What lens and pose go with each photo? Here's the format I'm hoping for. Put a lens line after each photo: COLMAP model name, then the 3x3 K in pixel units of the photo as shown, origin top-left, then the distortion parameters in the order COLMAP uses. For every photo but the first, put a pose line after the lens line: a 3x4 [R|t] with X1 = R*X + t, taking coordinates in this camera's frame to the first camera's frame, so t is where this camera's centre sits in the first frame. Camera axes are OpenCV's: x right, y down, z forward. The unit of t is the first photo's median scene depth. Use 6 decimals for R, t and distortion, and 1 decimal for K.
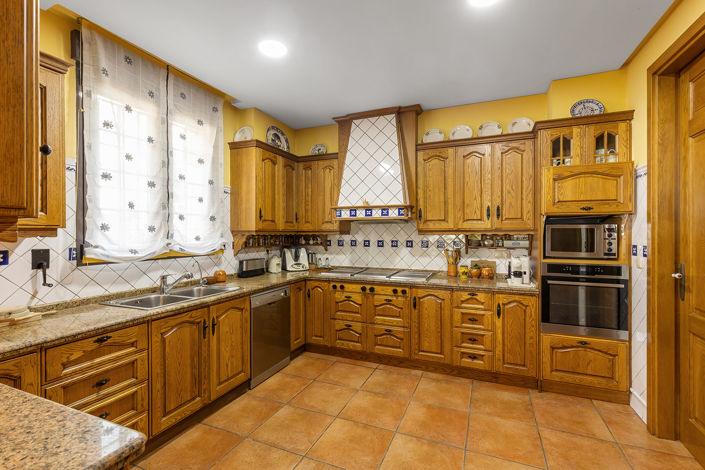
lens RADIAL K [[319.5, 0, 351.6], [0, 319.5, 232.5], [0, 0, 1]] dist [0.003624, -0.000425]
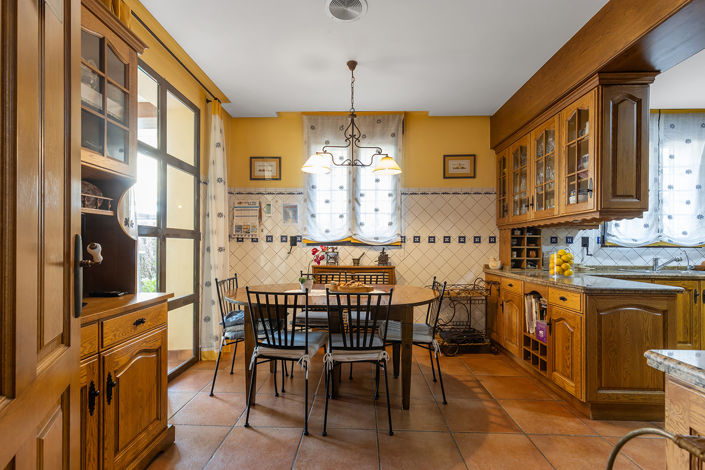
lens RADIAL K [[319.5, 0, 354.9], [0, 319.5, 244.3], [0, 0, 1]] dist [0.003624, -0.000425]
pose [[0.362509, 0.002692, -0.931976, 0.238774], [-0.006375, 0.999980, 0.000408, 0.073116], [0.931958, 0.005793, 0.362519, -0.707196]]
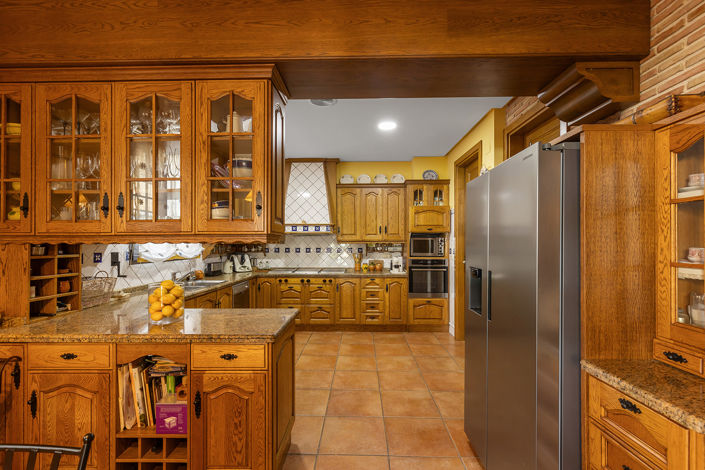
lens RADIAL K [[319.5, 0, 348.6], [0, 319.5, 241.4], [0, 0, 1]] dist [0.003624, -0.000425]
pose [[0.934264, 0.002532, 0.356574, -0.339230], [-0.000069, 0.999976, -0.006921, 0.008044], [-0.356583, 0.006441, 0.934242, -0.518904]]
